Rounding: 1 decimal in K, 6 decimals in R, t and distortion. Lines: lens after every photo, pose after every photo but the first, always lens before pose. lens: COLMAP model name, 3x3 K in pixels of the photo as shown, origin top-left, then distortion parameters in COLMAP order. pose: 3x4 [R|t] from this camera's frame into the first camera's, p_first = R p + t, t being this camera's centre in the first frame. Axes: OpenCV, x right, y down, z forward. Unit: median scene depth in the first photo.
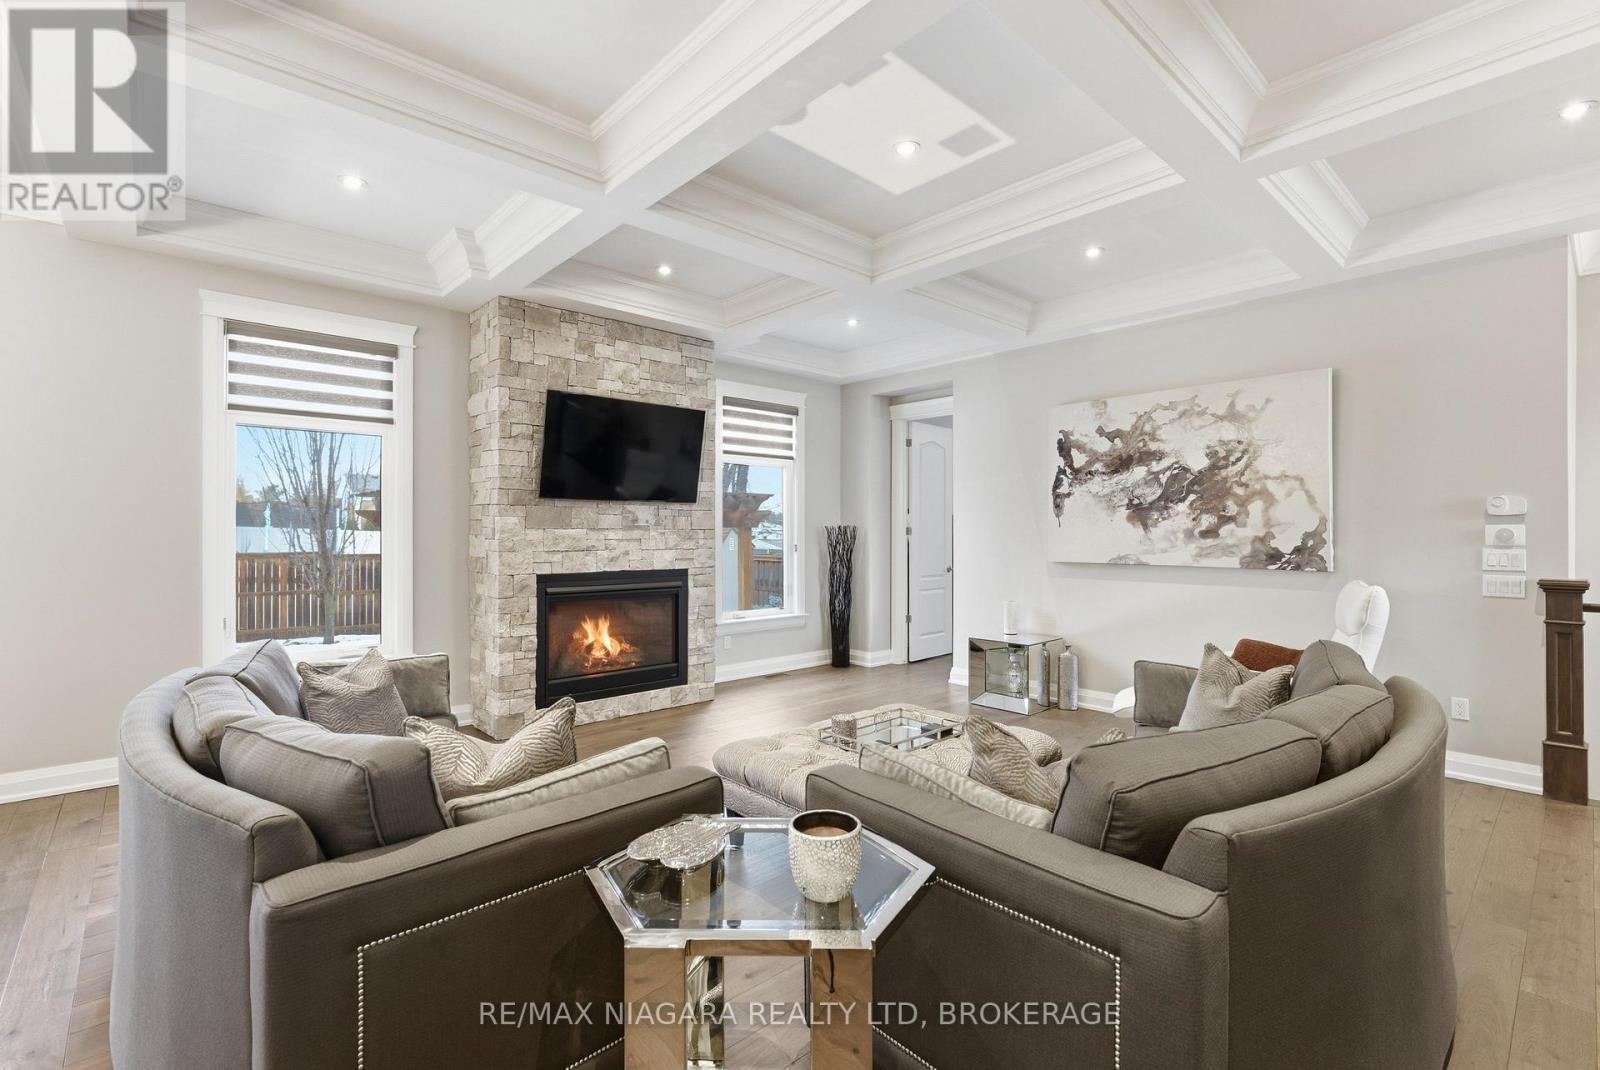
lens RADIAL K [[725.2, 0, 802.4], [0, 725.2, 527.6], [0, 0, 1]] dist [-0.002762, -0.000244]
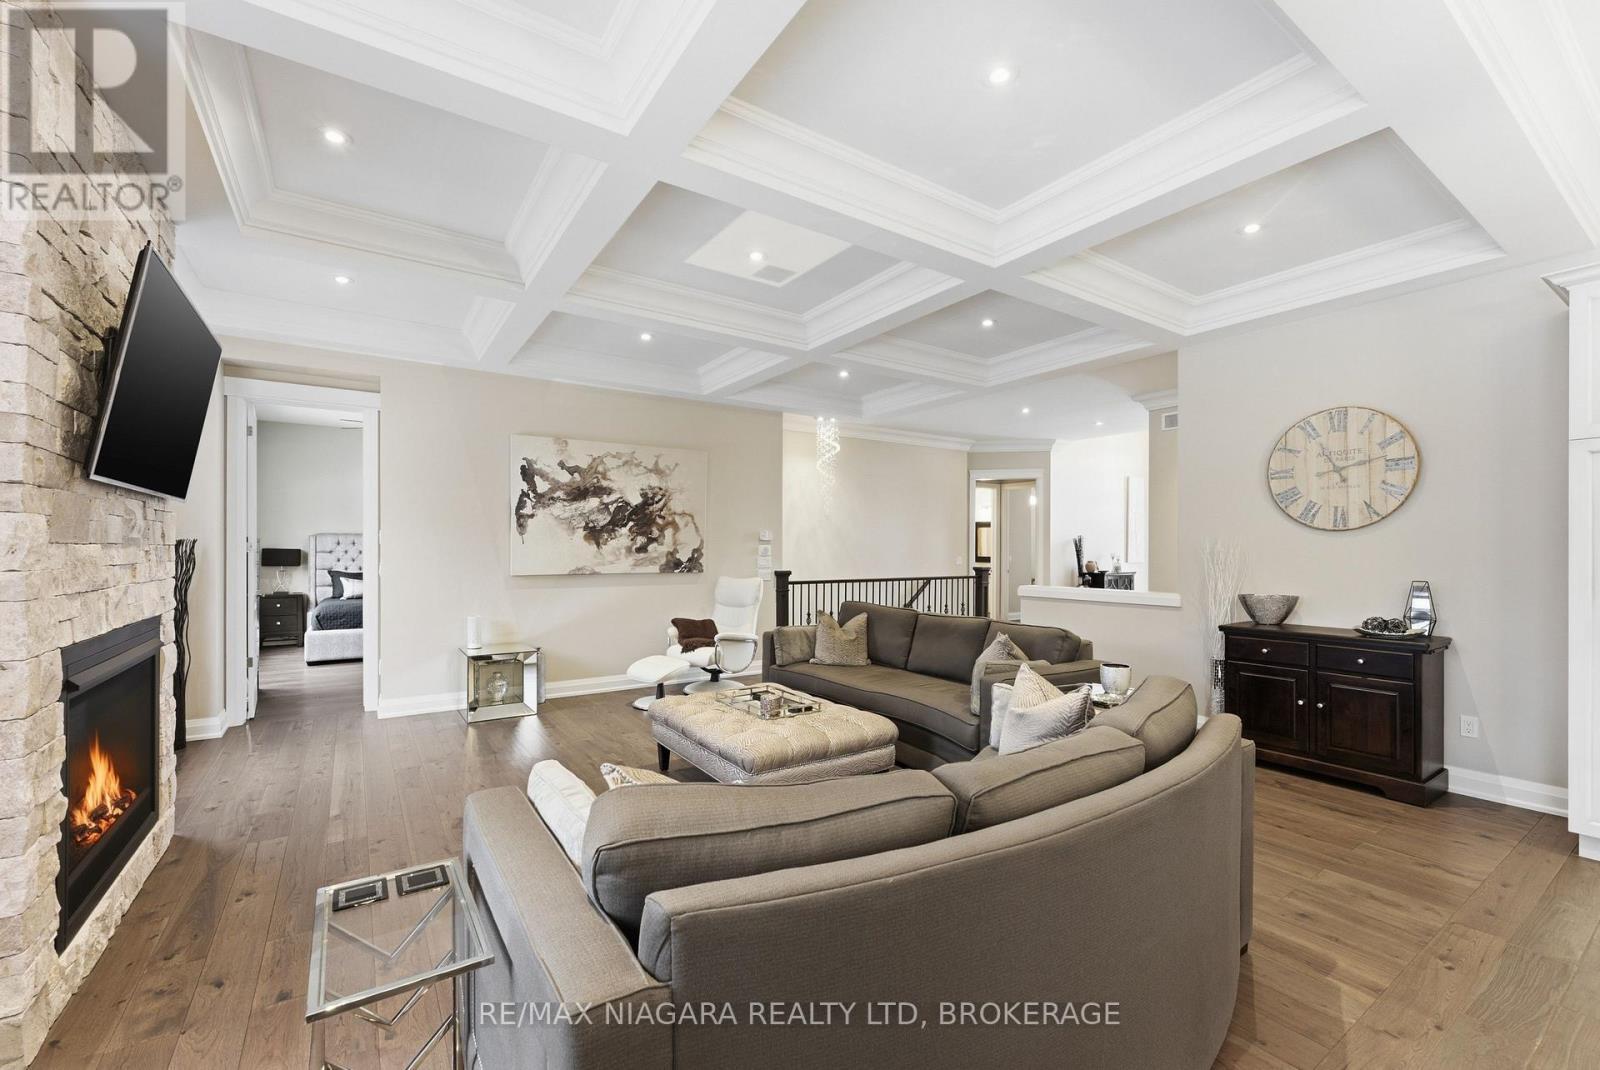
lens RADIAL K [[659.7, 0, 800.7], [0, 659.7, 546.7], [0, 0, 1]] dist [-0.001586, -0.000017]
pose [[0.143075, 0.002439, 0.989709, -0.655439], [-0.006945, 0.999975, -0.001460, 0.002054], [-0.989687, -0.006664, 0.143088, 0.478310]]
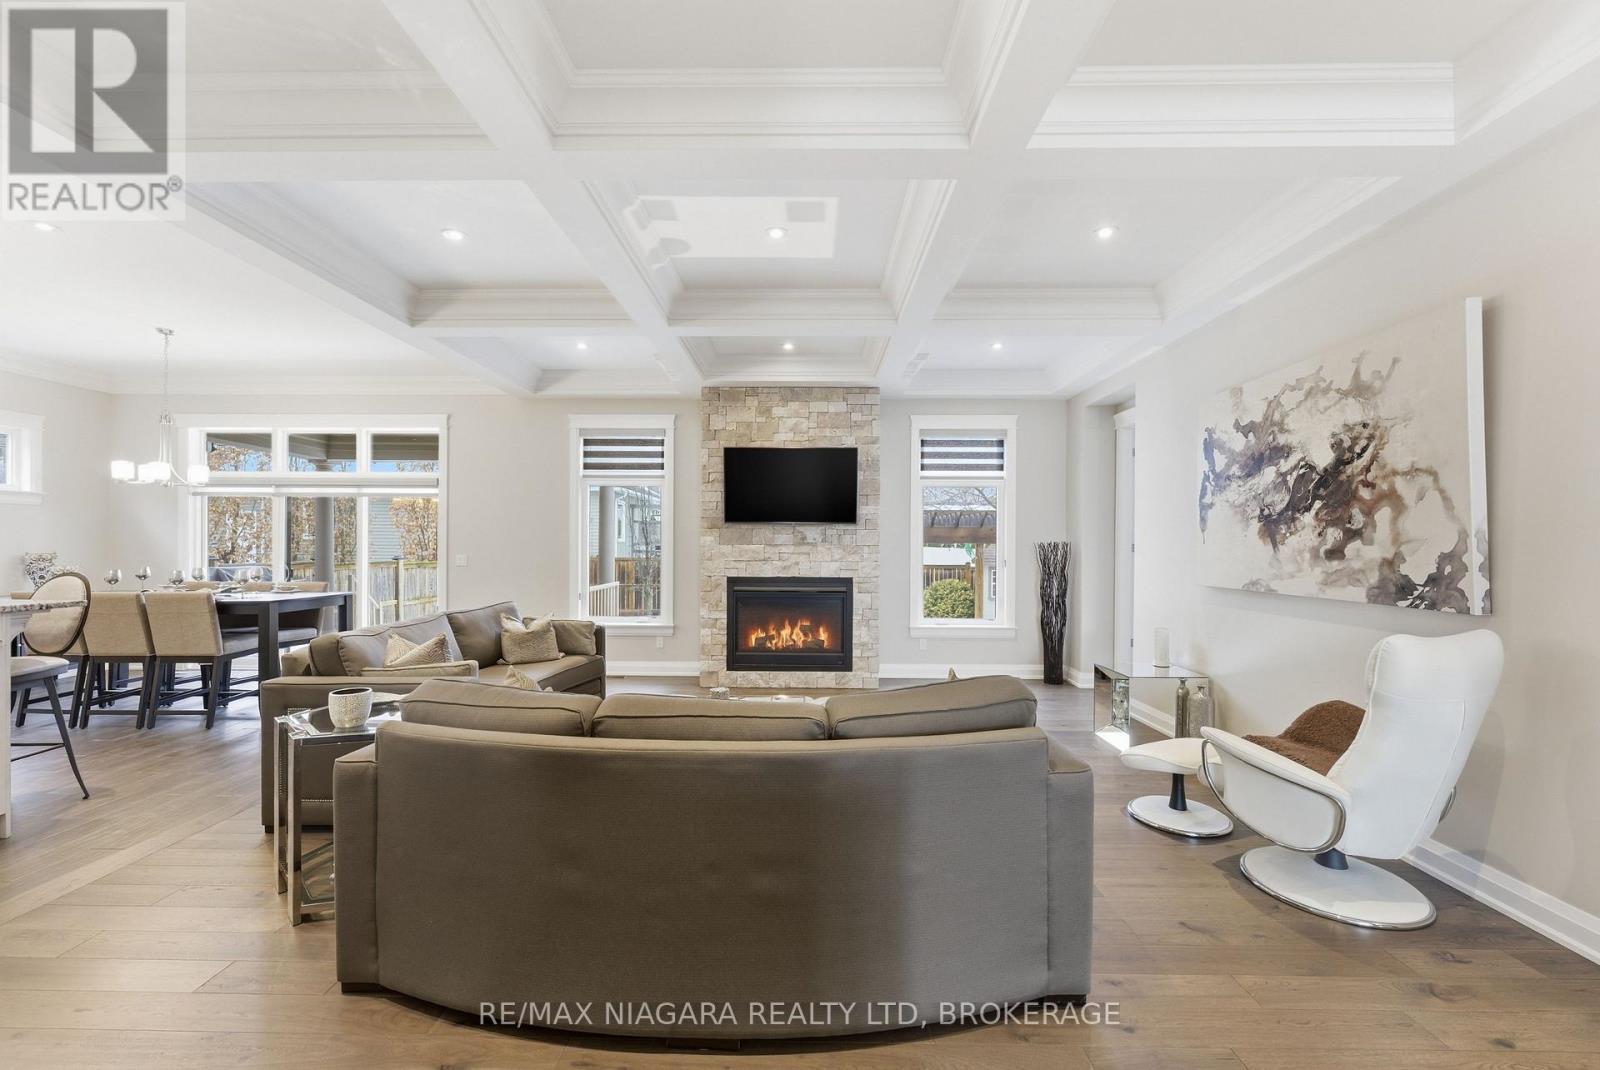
lens RADIAL K [[659.7, 0, 800.3], [0, 659.7, 544.1], [0, 0, 1]] dist [-0.001586, -0.000017]
pose [[0.729417, 0.002047, -0.684066, 0.594653], [-0.000695, 0.999997, 0.002252, -0.002422], [0.684069, -0.001167, 0.729416, 0.140612]]
